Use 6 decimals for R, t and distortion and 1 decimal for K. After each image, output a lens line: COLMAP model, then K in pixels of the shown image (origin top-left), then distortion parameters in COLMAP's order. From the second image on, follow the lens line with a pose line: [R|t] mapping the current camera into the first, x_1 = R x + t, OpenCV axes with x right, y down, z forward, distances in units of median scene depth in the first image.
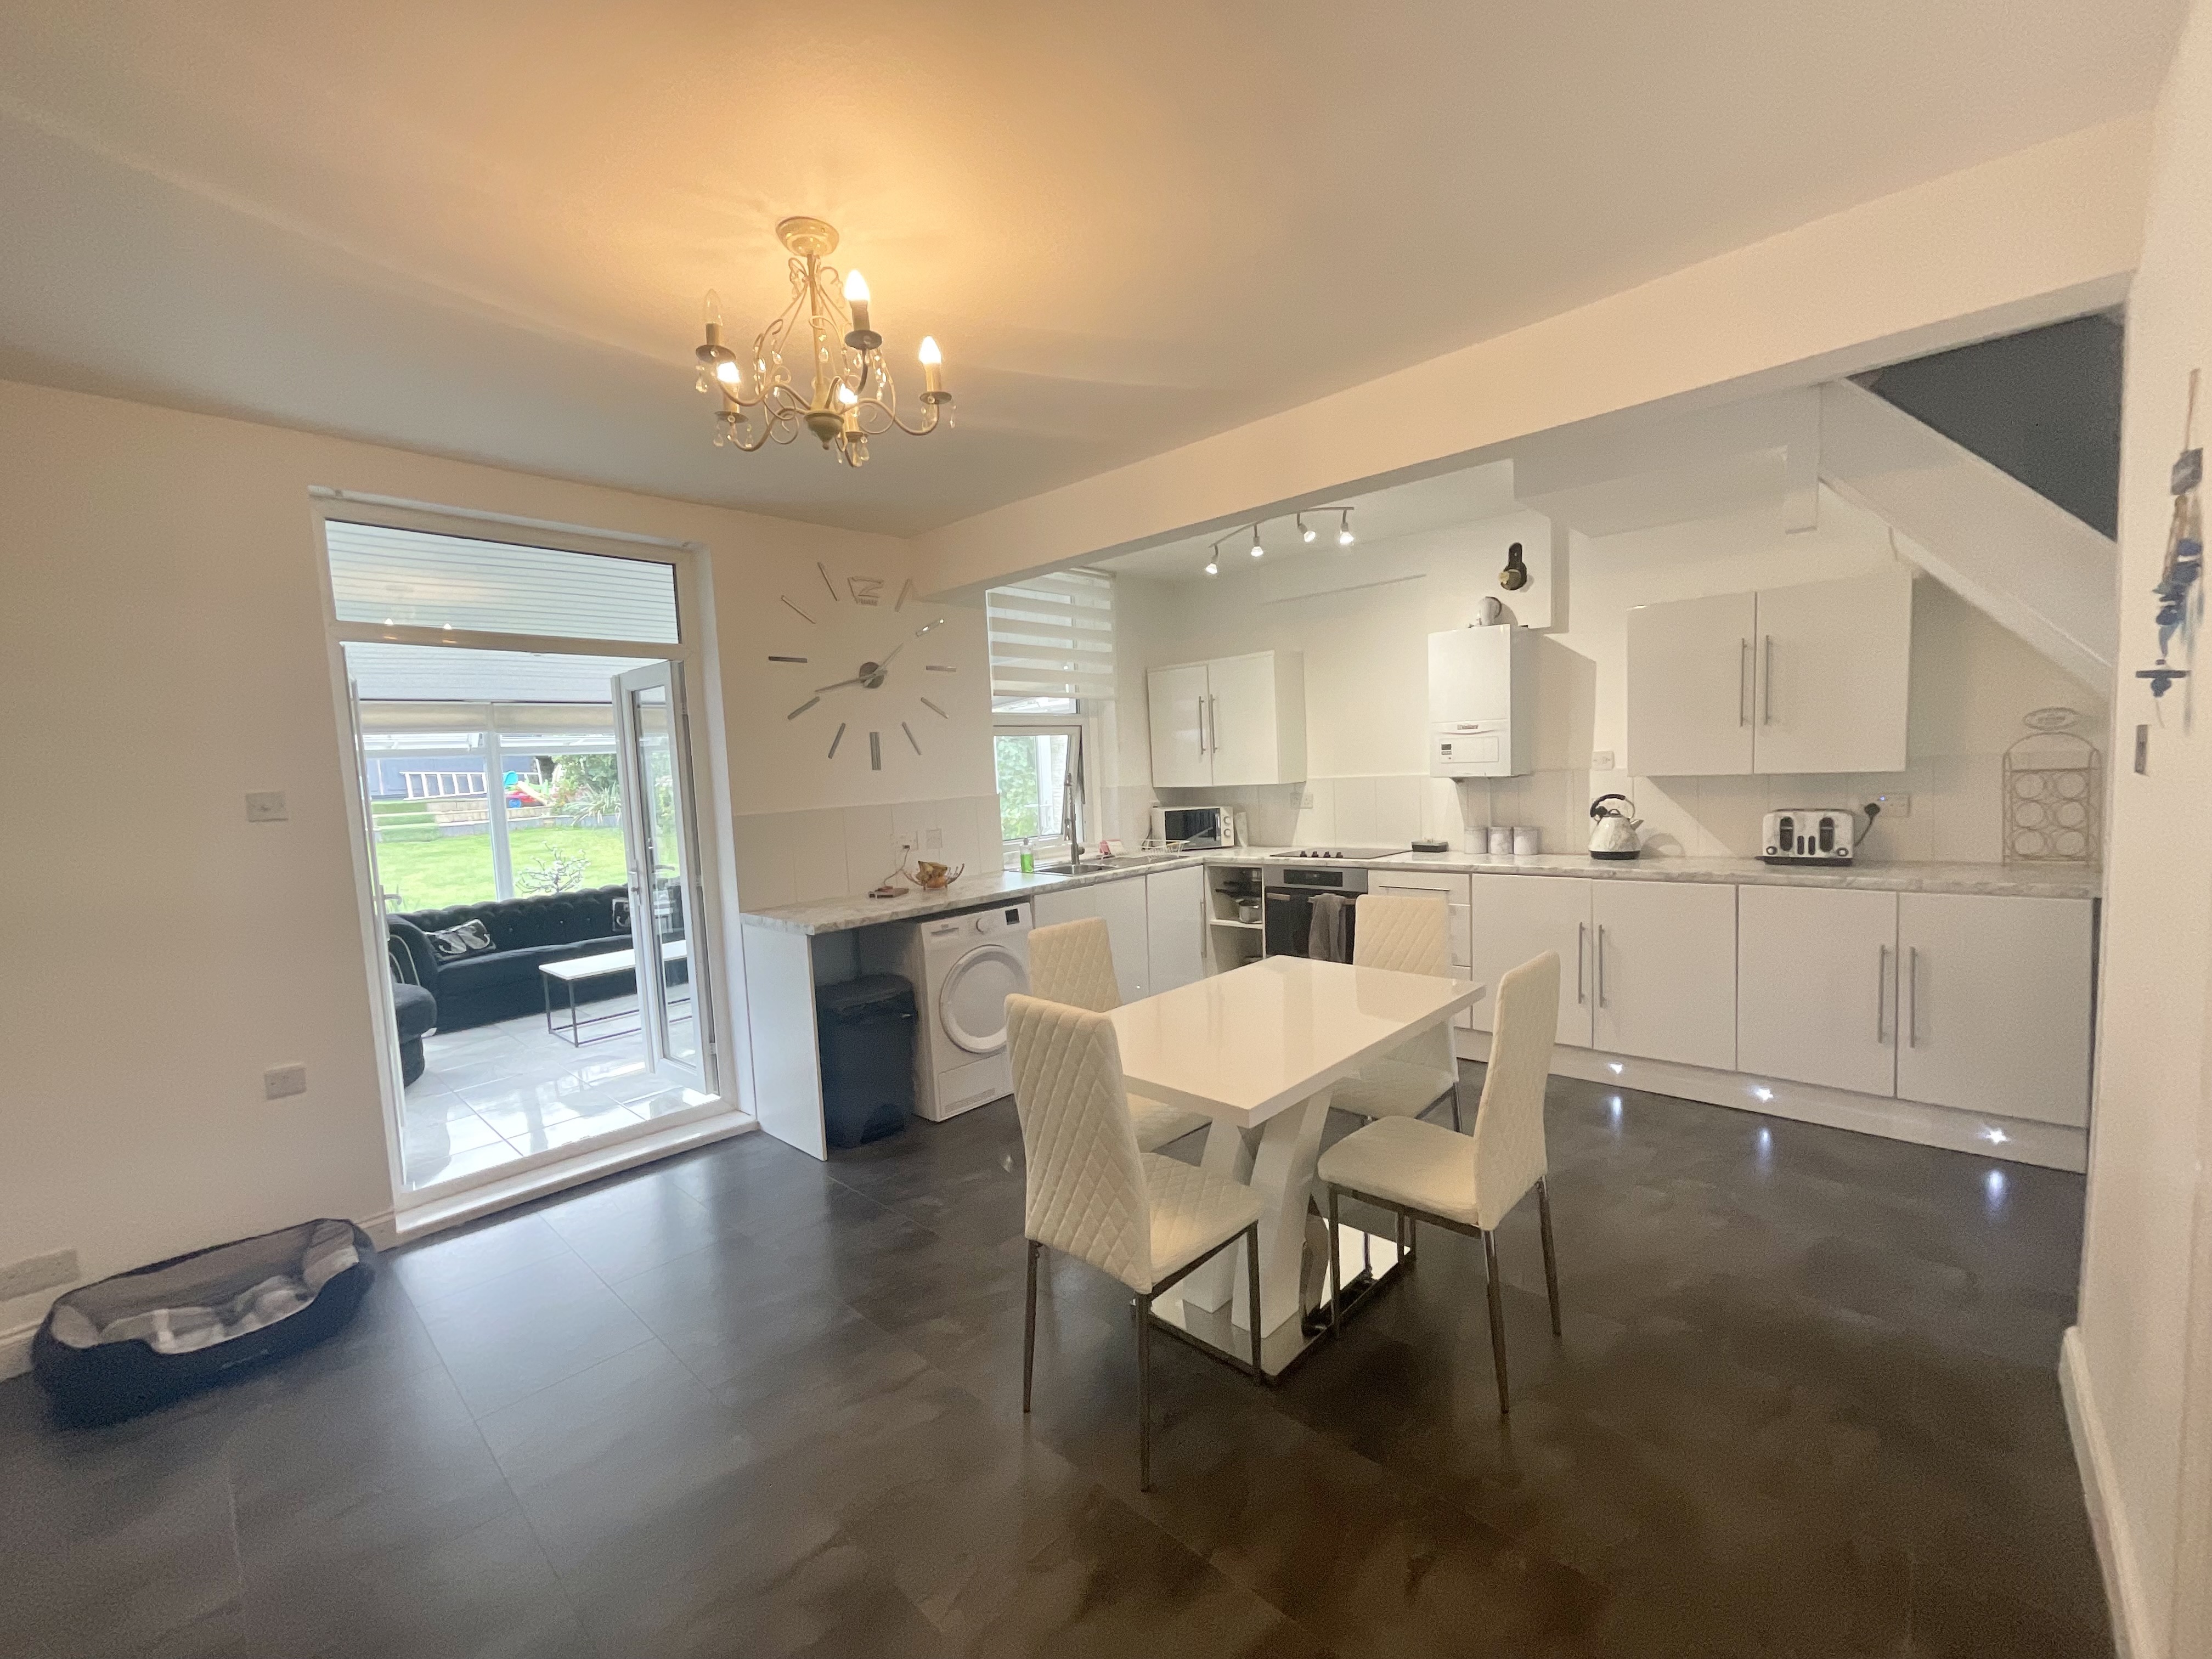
lens RADIAL K [[889.9, 0, 1109.8], [0, 889.9, 835.8], [0, 0, 1]] dist [0.000811, 0.000386]
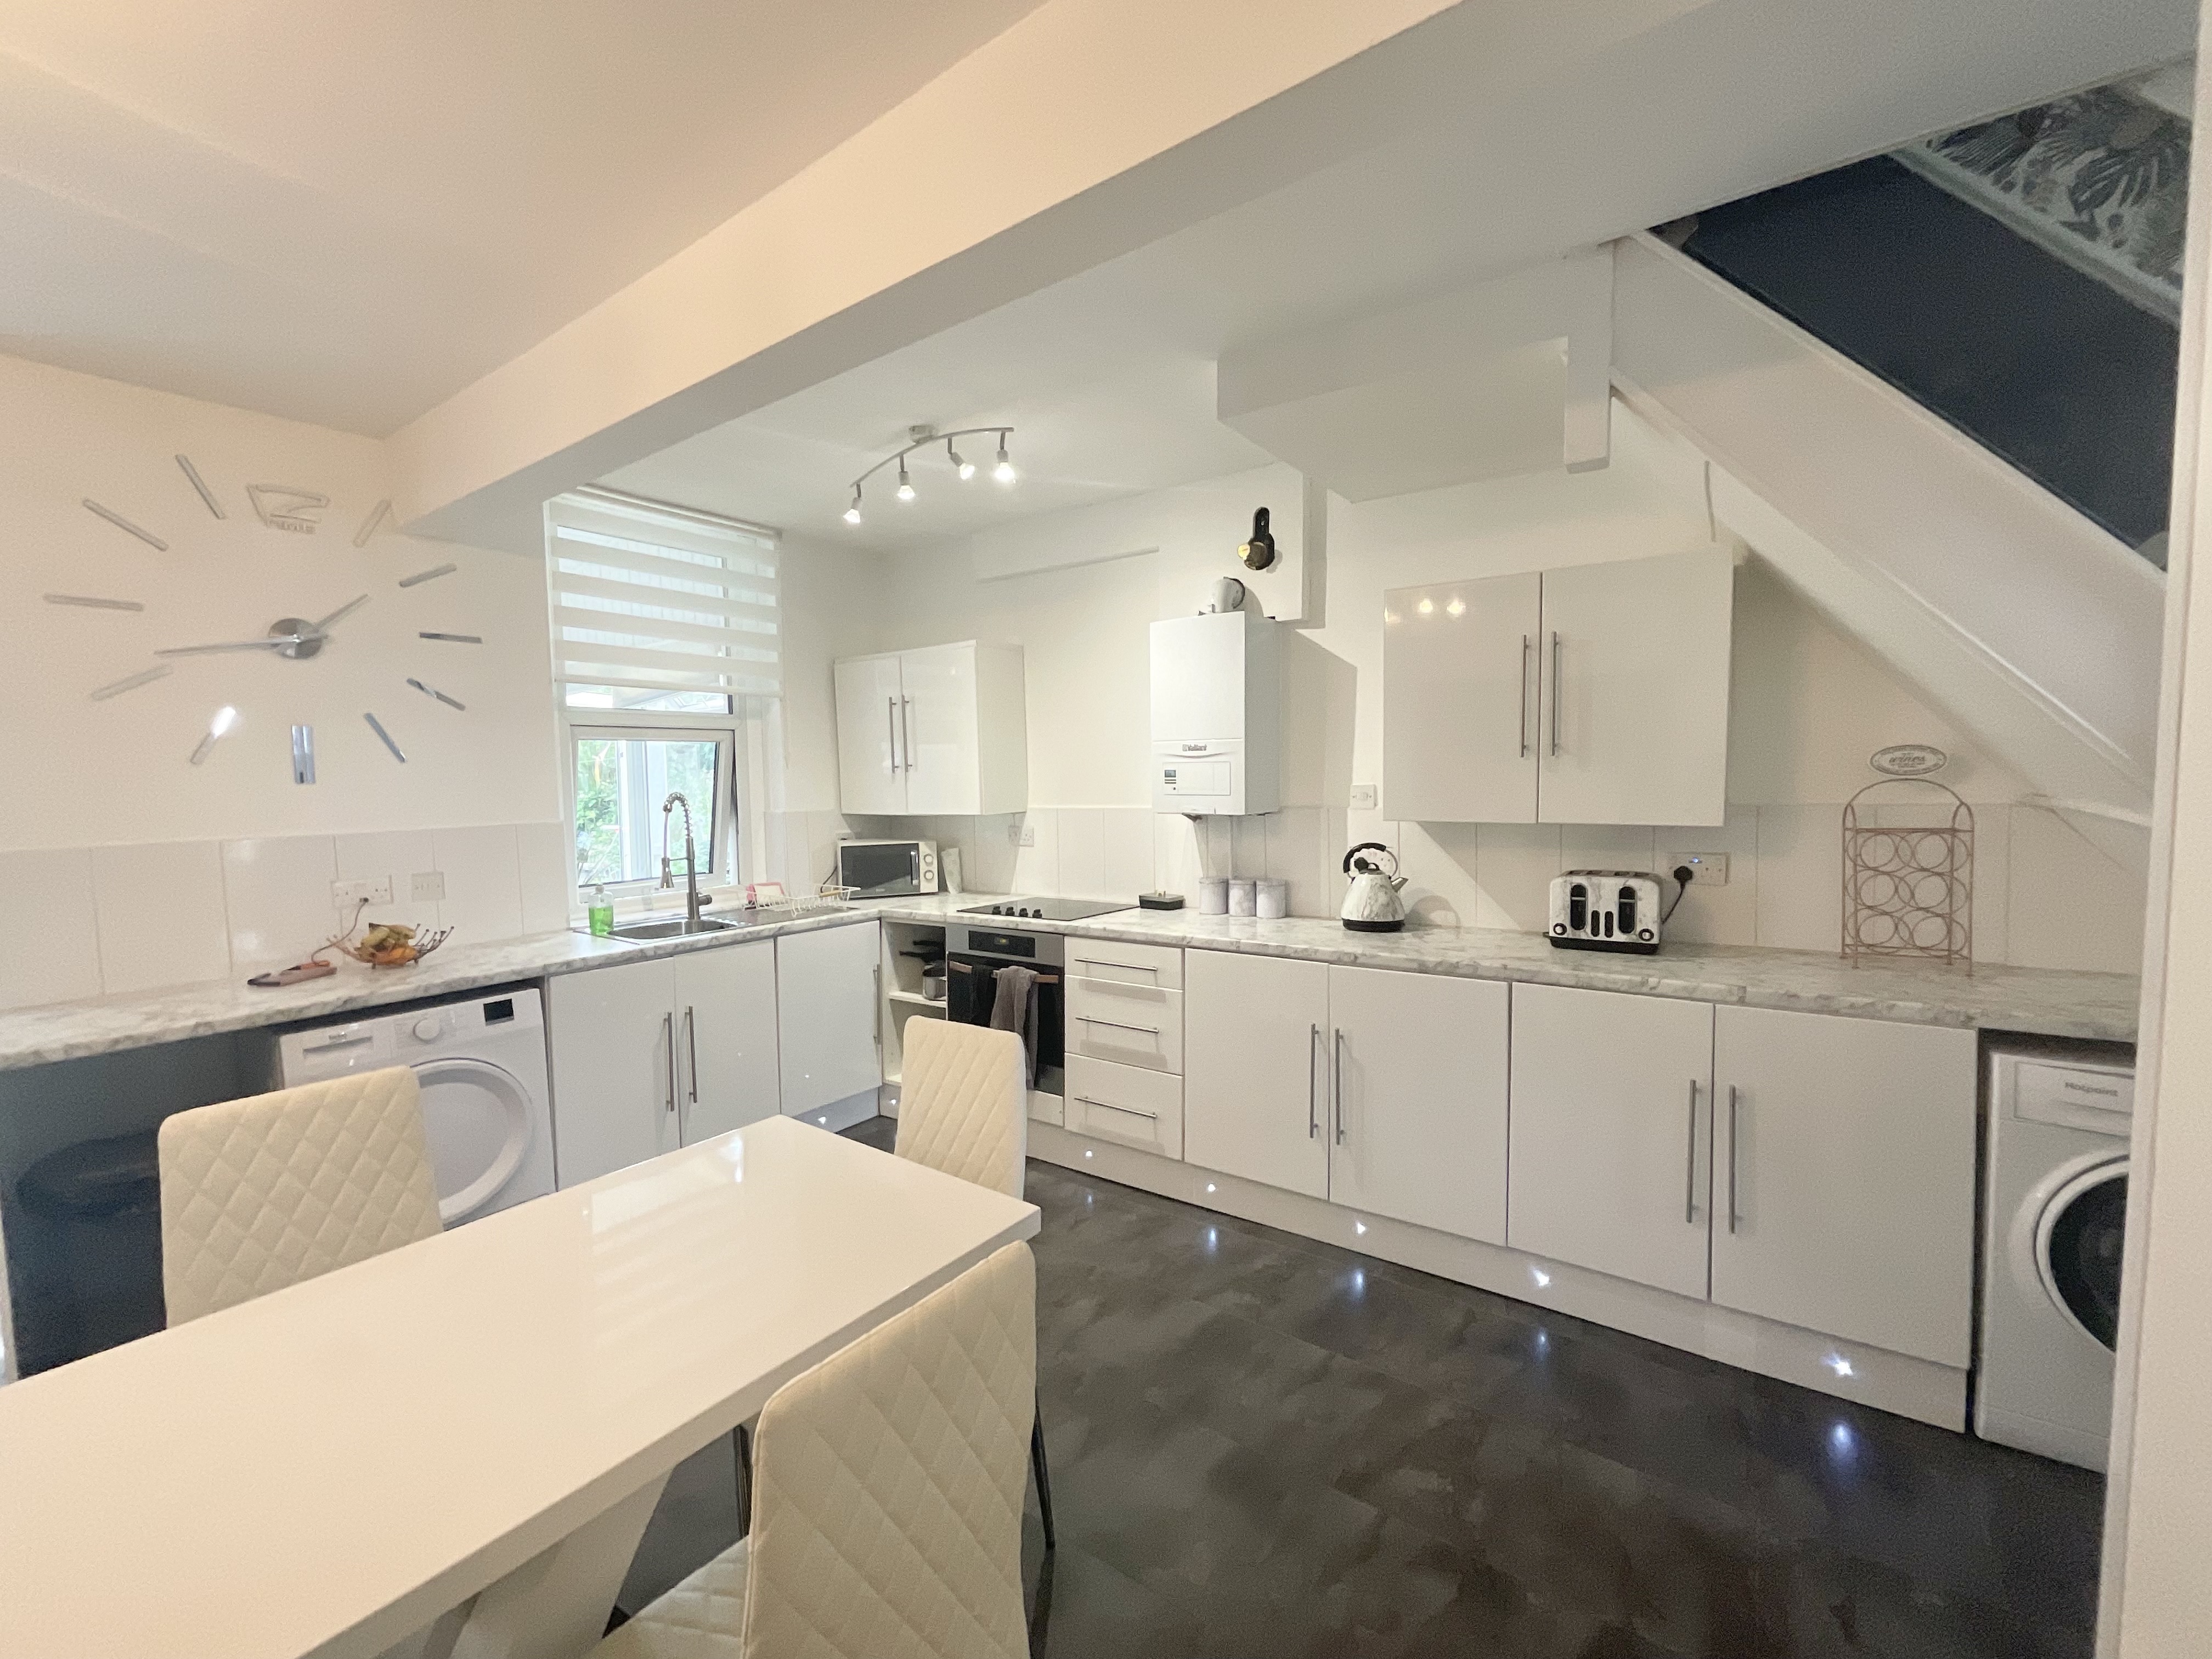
lens RADIAL K [[885.4, 0, 1111.7], [0, 885.4, 831.5], [0, 0, 1]] dist [-0.000891, 0.000232]
pose [[0.991511, 0.020082, 0.128466, 0.240328], [-0.017420, 0.999610, -0.021809, -0.034391], [-0.128854, 0.019386, 0.991474, 0.275234]]
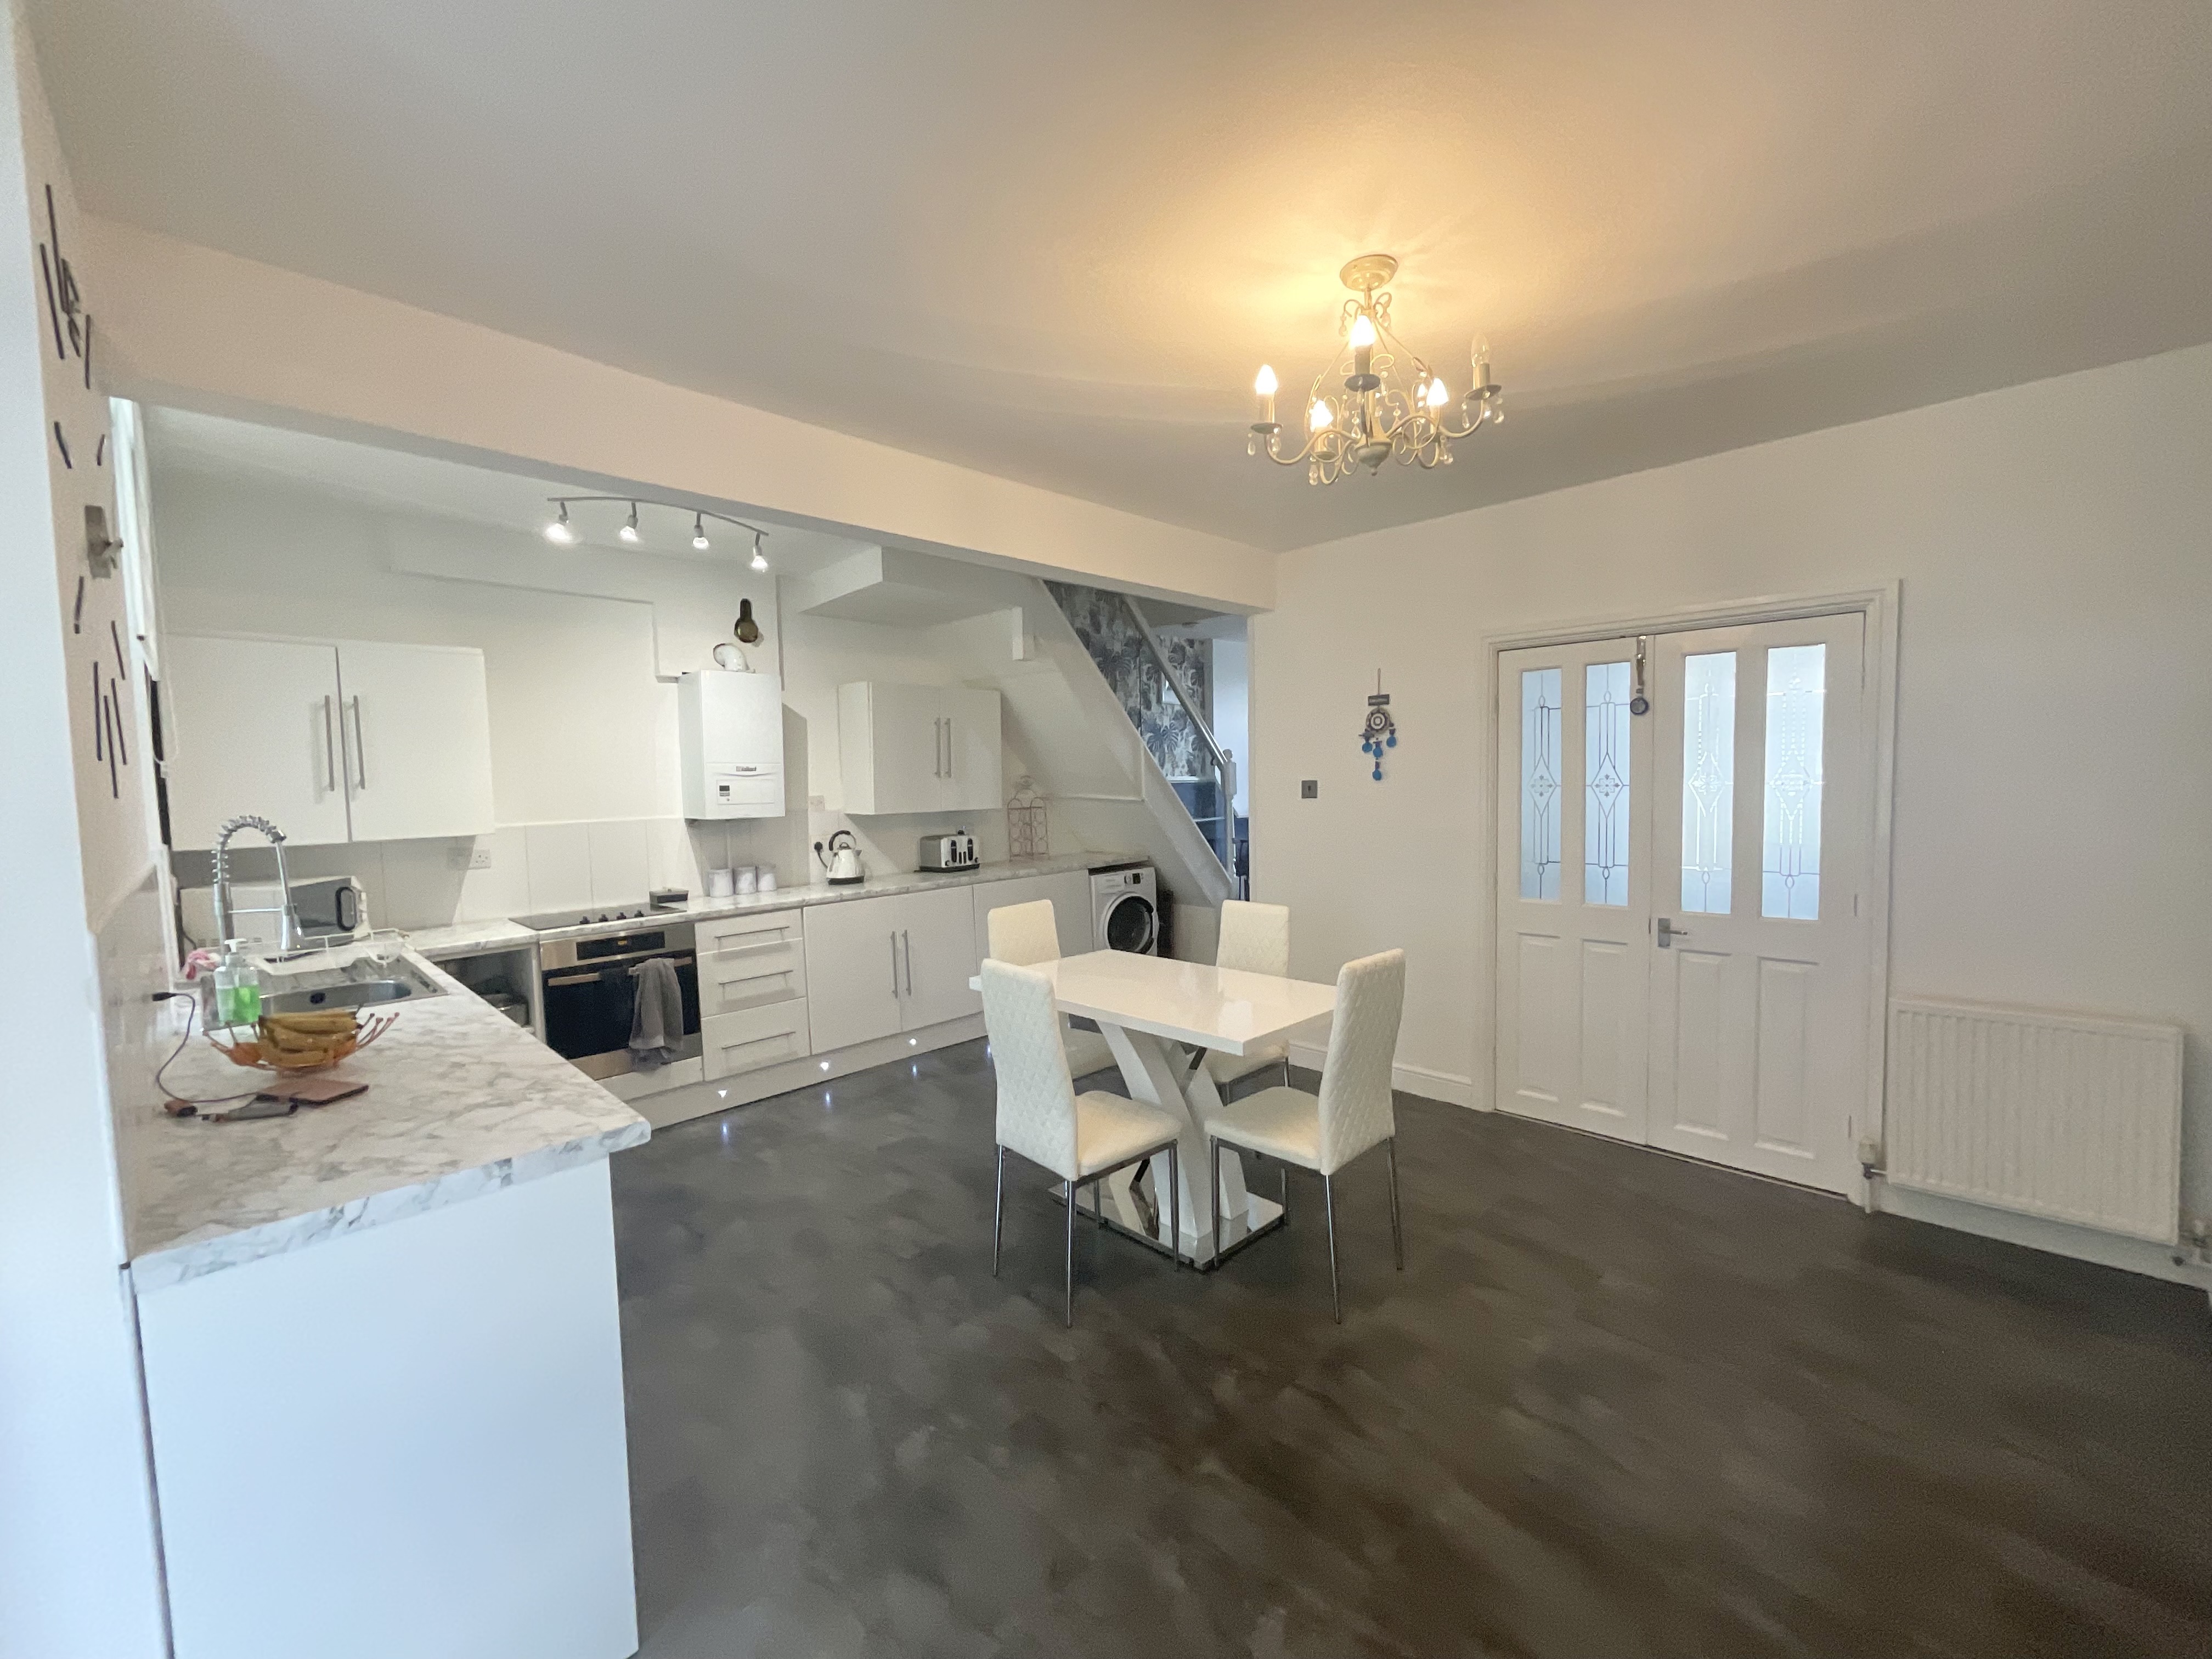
lens RADIAL K [[889.9, 0, 1109.8], [0, 889.9, 835.8], [0, 0, 1]] dist [0.000811, 0.000386]
pose [[0.043271, -0.020057, 0.998862, -0.598574], [0.102044, 0.994658, 0.015552, -0.020434], [-0.993838, 0.101255, 0.045086, 0.555673]]
